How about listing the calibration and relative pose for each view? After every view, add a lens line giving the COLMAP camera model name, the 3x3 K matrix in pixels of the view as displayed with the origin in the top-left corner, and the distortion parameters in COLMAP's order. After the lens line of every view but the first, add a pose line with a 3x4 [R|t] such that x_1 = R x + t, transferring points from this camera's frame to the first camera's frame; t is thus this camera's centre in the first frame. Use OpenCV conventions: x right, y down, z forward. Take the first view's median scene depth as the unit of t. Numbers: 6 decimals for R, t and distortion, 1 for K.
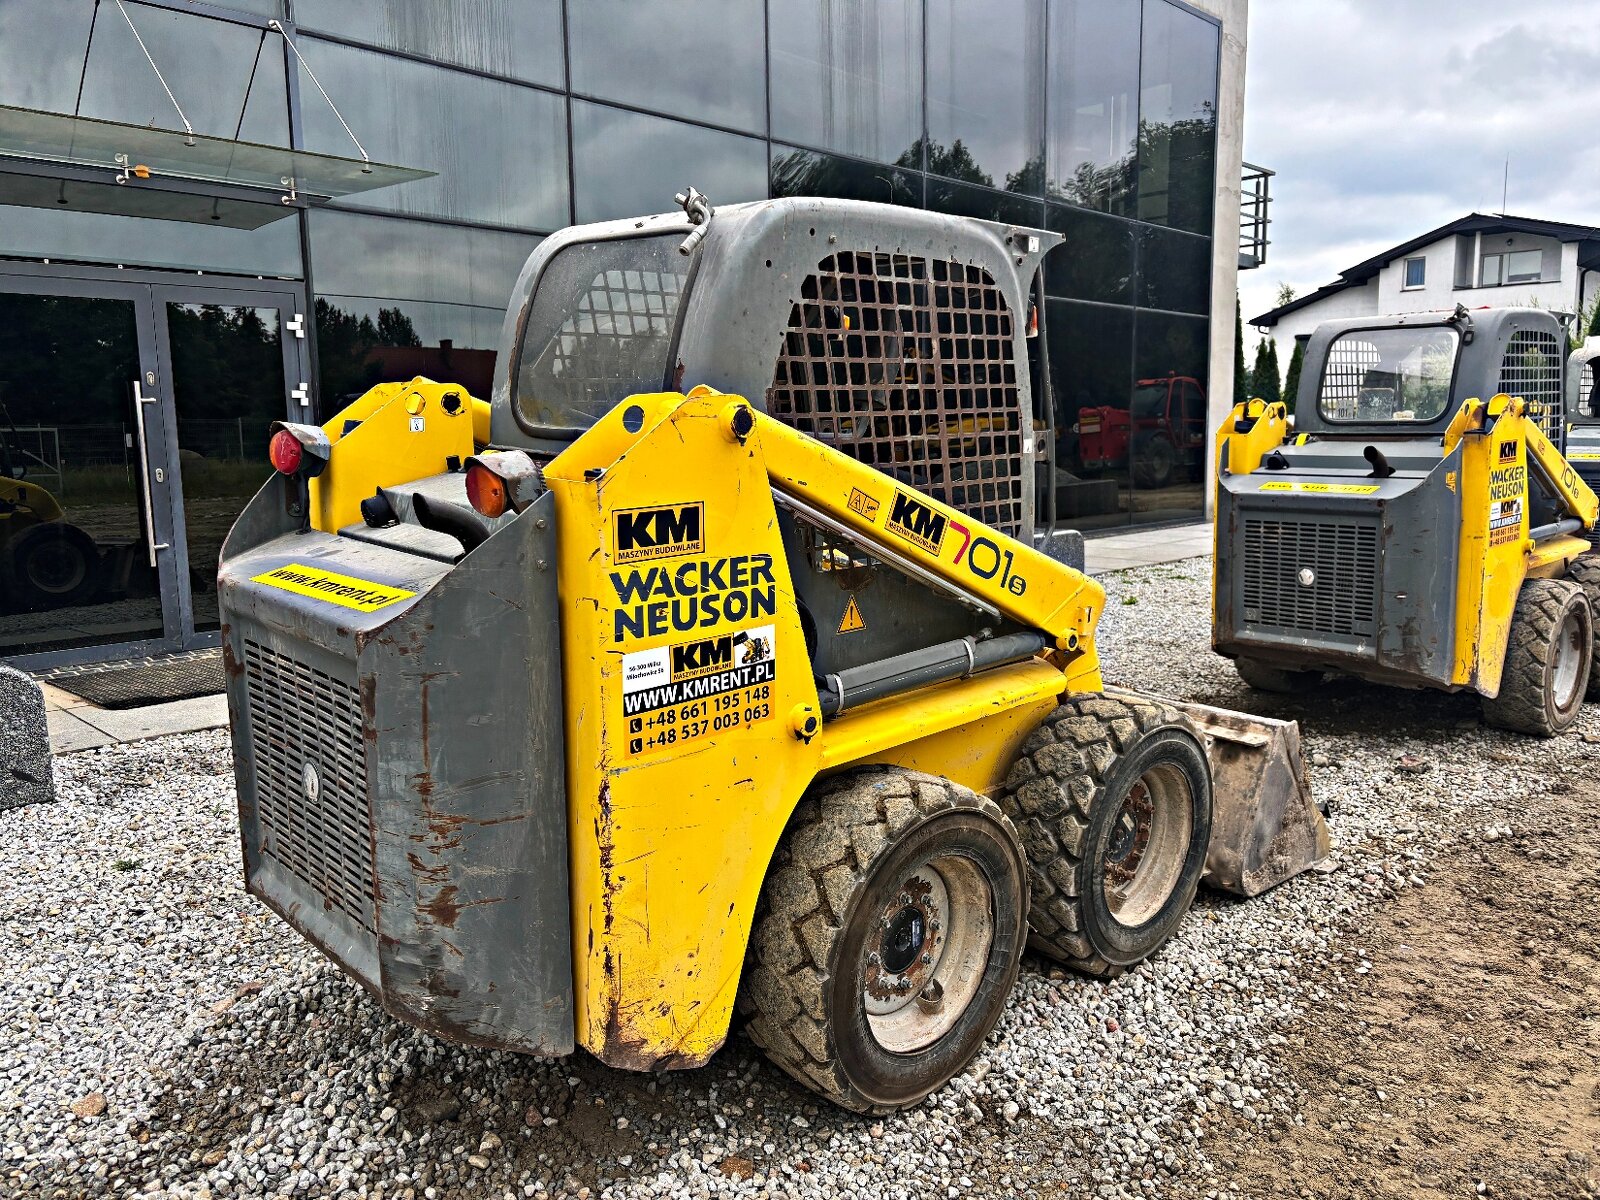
lens RADIAL K [[1216.4, 0, 786.9], [0, 1216.4, 604.1], [0, 0, 1]] dist [0.058985, -0.065019]
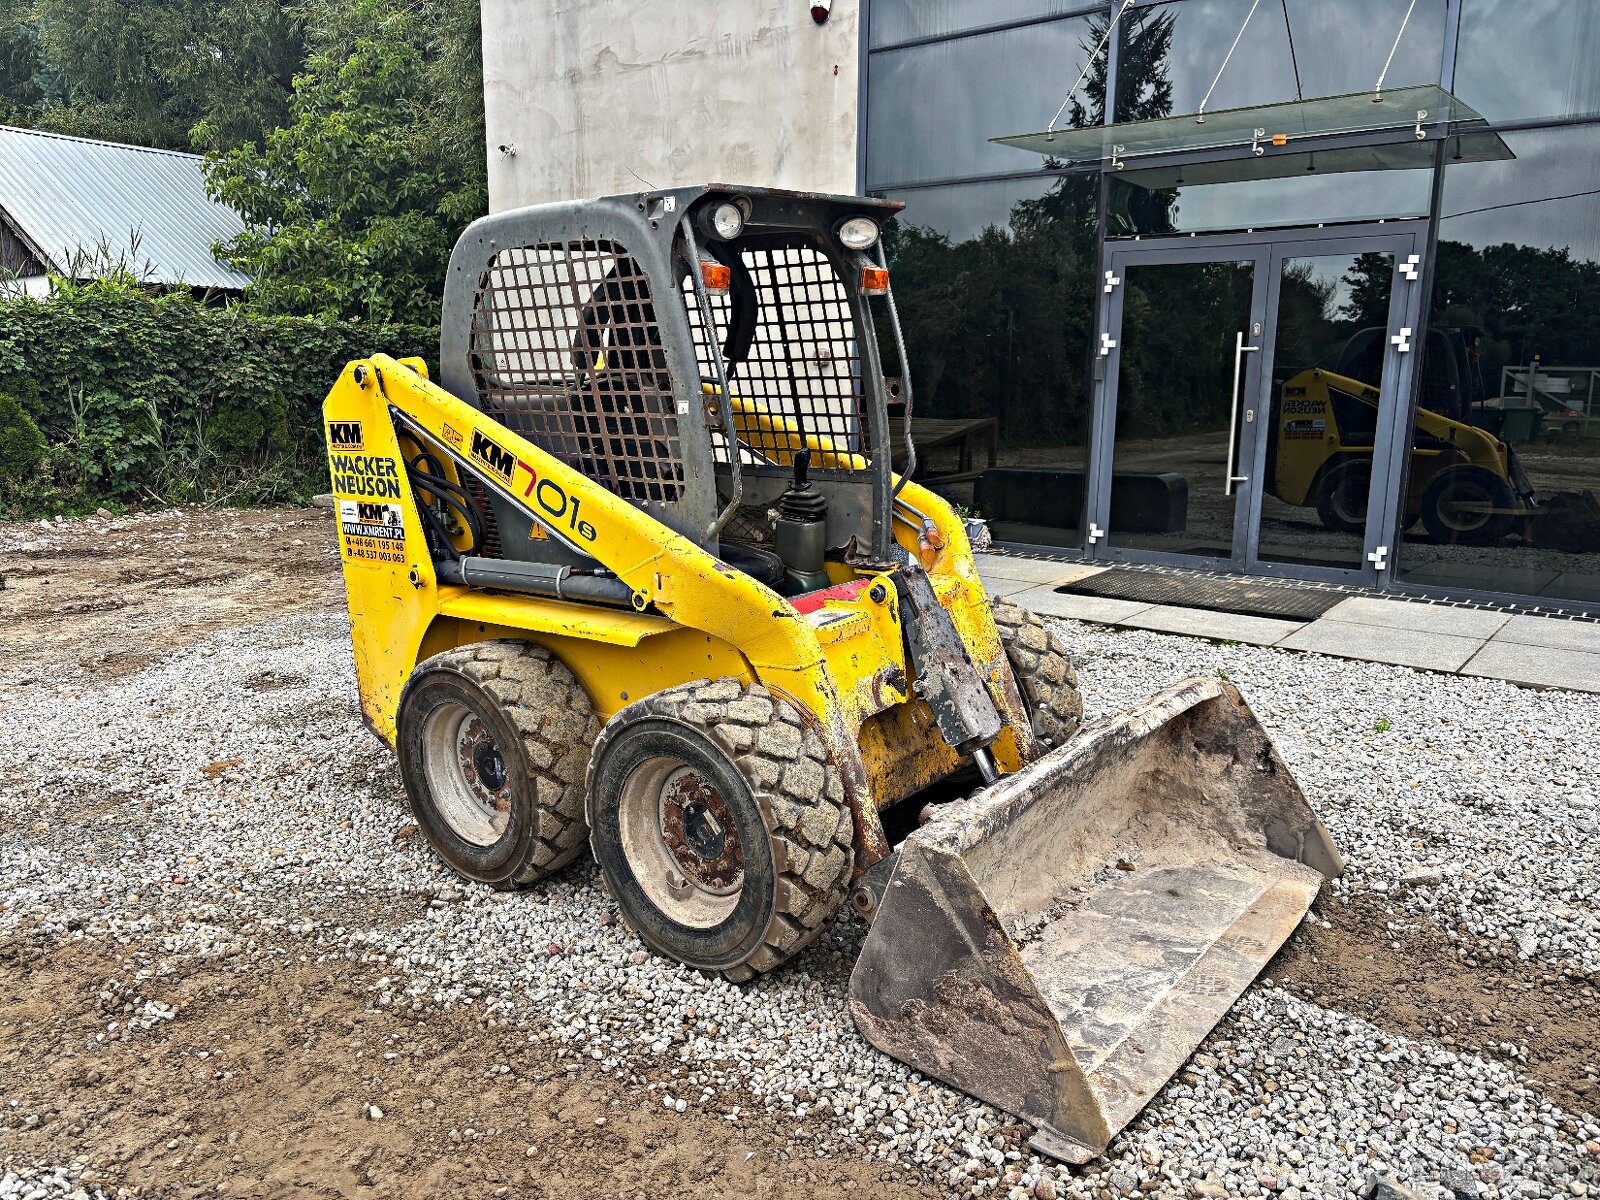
lens RADIAL K [[1227.2, 0, 794.5], [0, 1227.2, 602.3], [0, 0, 1]] dist [0.032656, -0.027059]
pose [[0.115753, 0.198738, -0.973193, 1.461334], [-0.151646, 0.971829, 0.180423, -0.203085], [0.981634, 0.126697, 0.142630, 1.157048]]
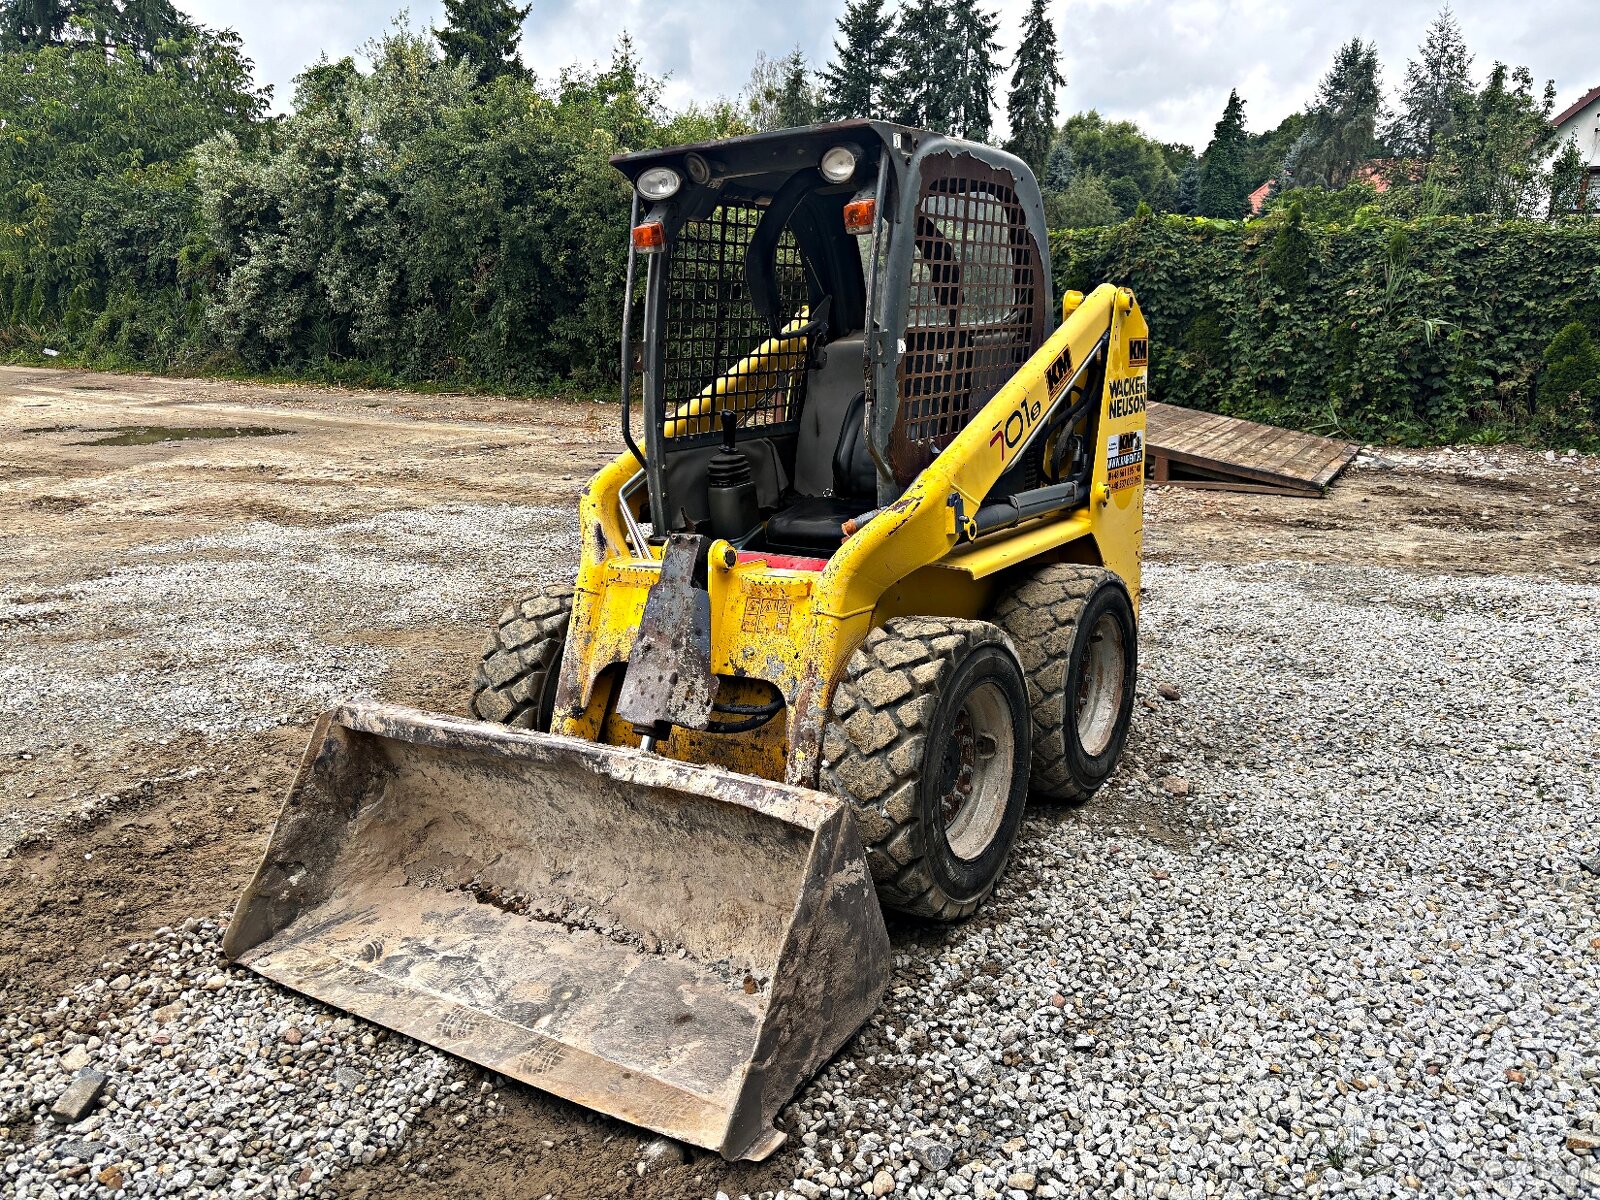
lens RADIAL K [[1216.4, 0, 786.9], [0, 1216.4, 604.1], [0, 0, 1]] dist [0.058985, -0.065019]
pose [[-0.972659, 0.074950, -0.219809, 0.406660], [-0.017150, 0.920724, 0.389837, -0.433628], [0.231602, 0.382948, -0.894266, 2.568573]]
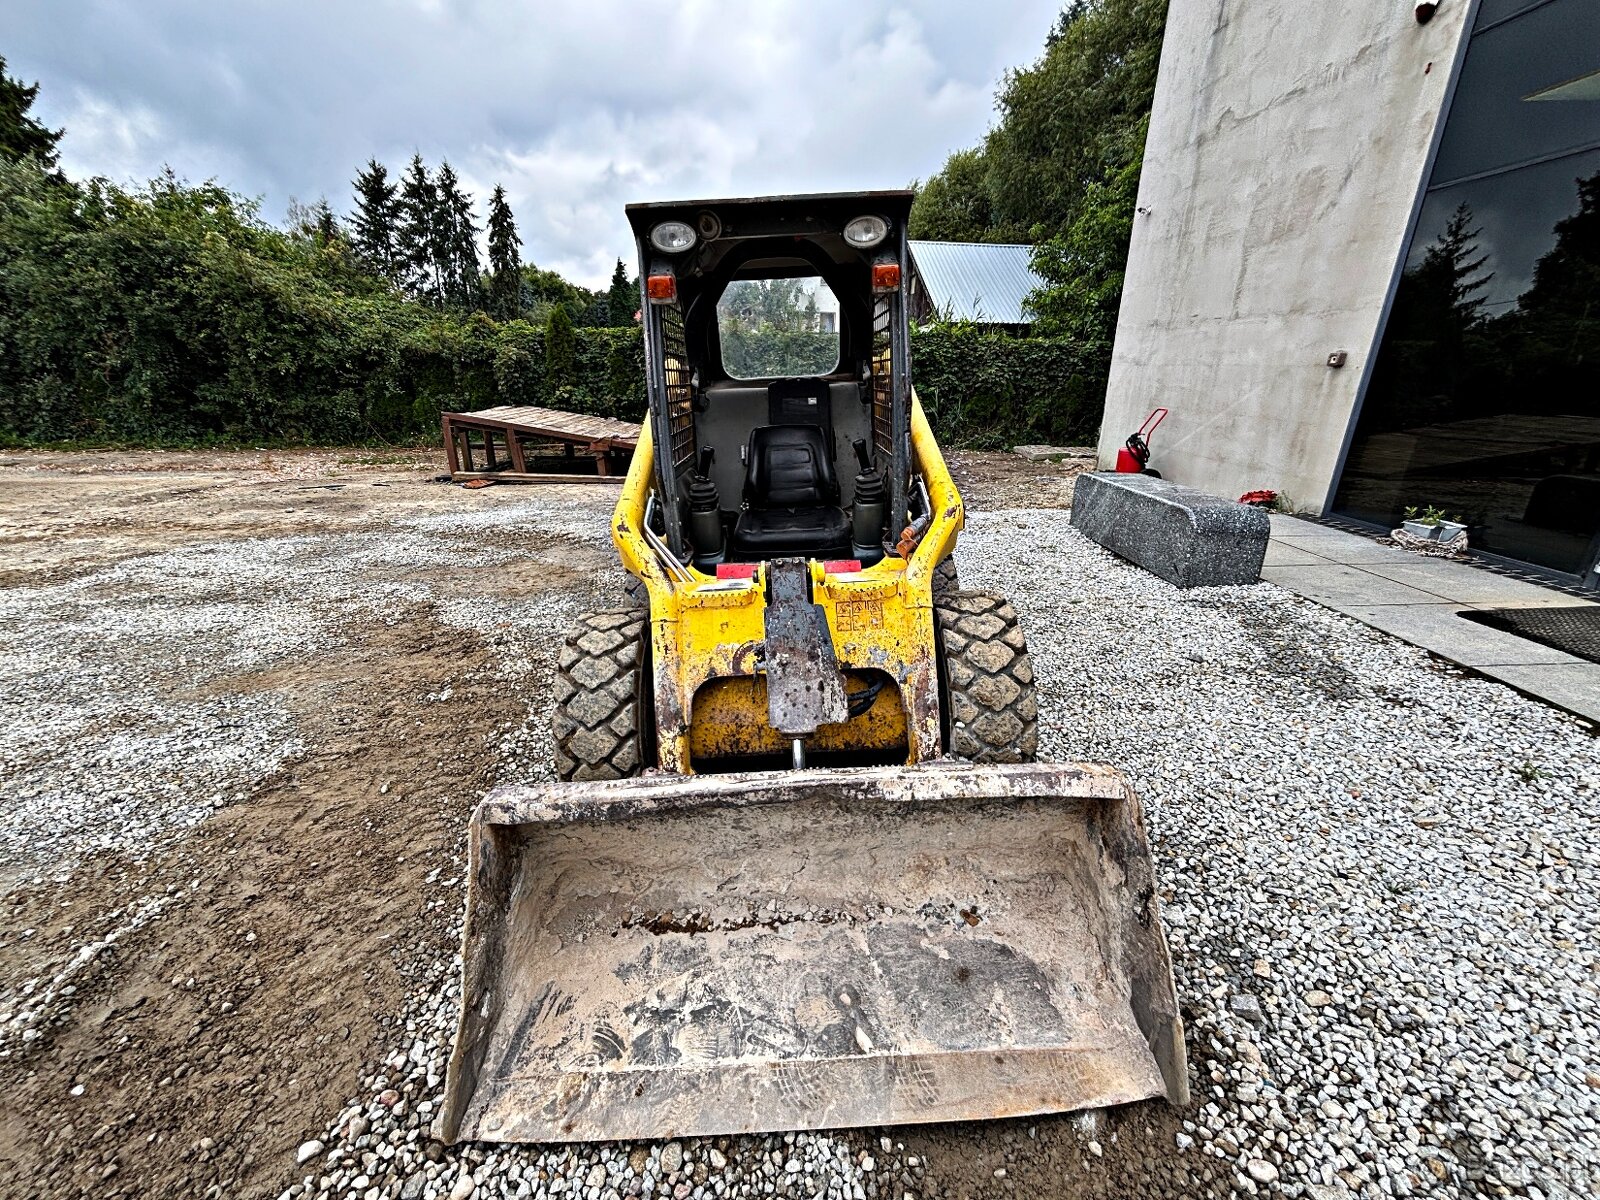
lens RADIAL K [[648.9, 0, 795.4], [0, 648.9, 597.7], [0, 0, 1]] dist [0.010480, -0.003672]
pose [[-0.677452, 0.254209, -0.690244, 0.740833], [-0.102984, 0.896362, 0.431196, -0.302719], [0.728322, 0.363199, -0.581063, 1.893355]]
